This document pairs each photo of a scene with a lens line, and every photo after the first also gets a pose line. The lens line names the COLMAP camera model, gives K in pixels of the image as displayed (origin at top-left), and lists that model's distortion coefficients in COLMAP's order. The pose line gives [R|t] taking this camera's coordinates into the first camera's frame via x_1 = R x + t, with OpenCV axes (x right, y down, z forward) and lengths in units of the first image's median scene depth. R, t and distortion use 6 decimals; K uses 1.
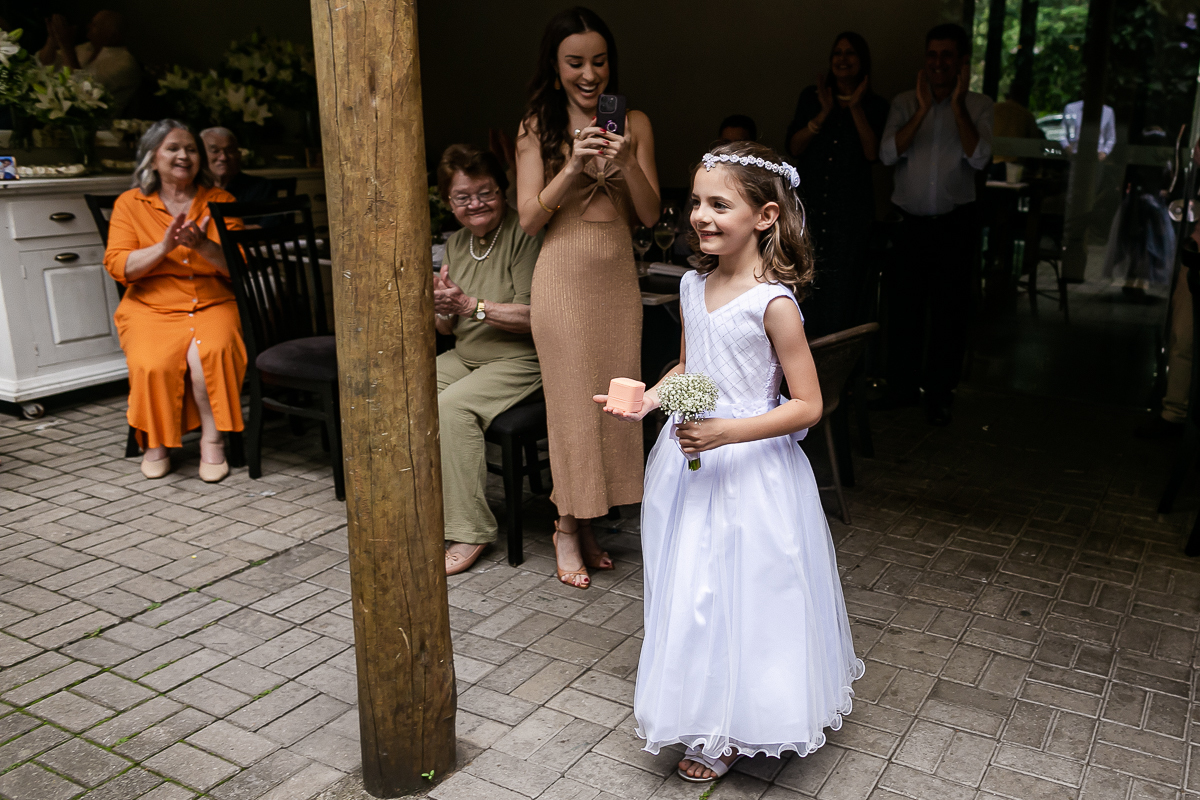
lens RADIAL K [[1071.7, 0, 766.0], [0, 1071.7, 401.5], [0, 0, 1]] dist [0.000057, -0.014533]
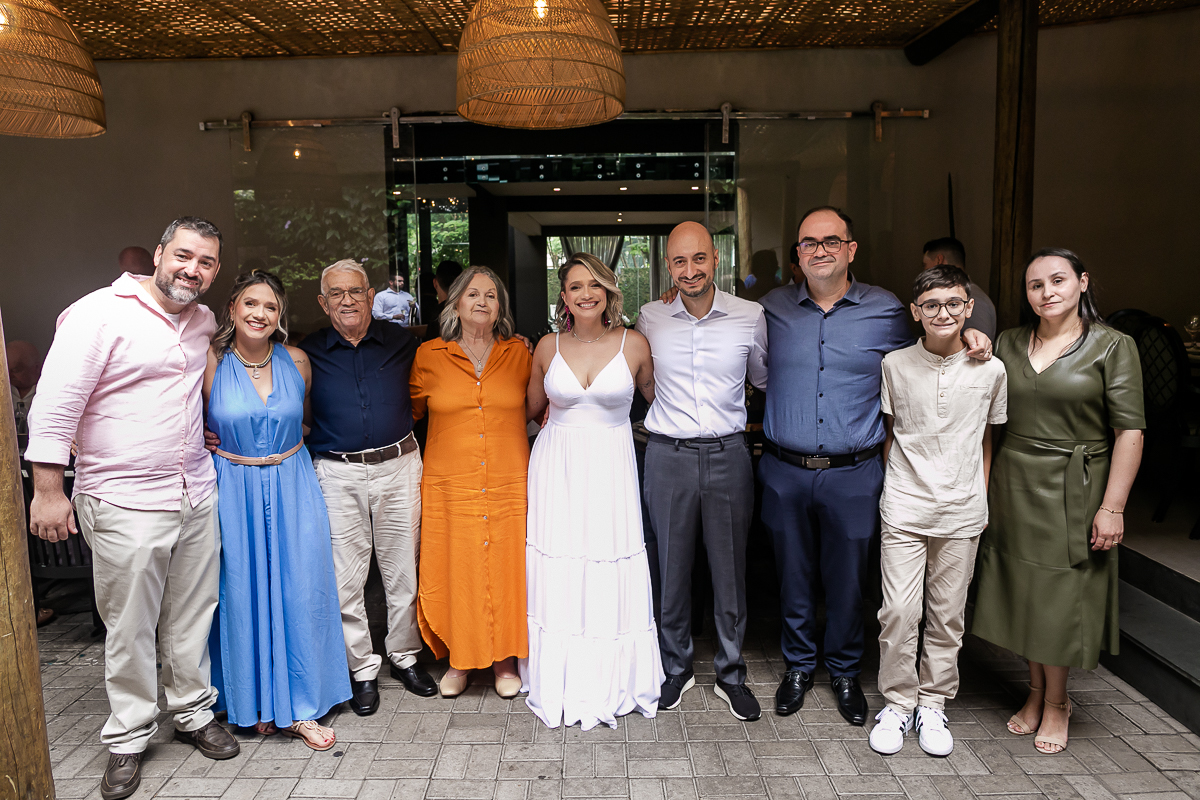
lens RADIAL K [[830.2, 0, 600.0], [0, 830.2, 400.0], [0, 0, 1]] dist [-0.002866, 0.000693]
pose [[0.905796, -0.107622, 0.409819, -0.060195], [0.163182, 0.981205, -0.102997, 0.006230], [-0.391032, 0.160169, 0.906333, -0.100496]]
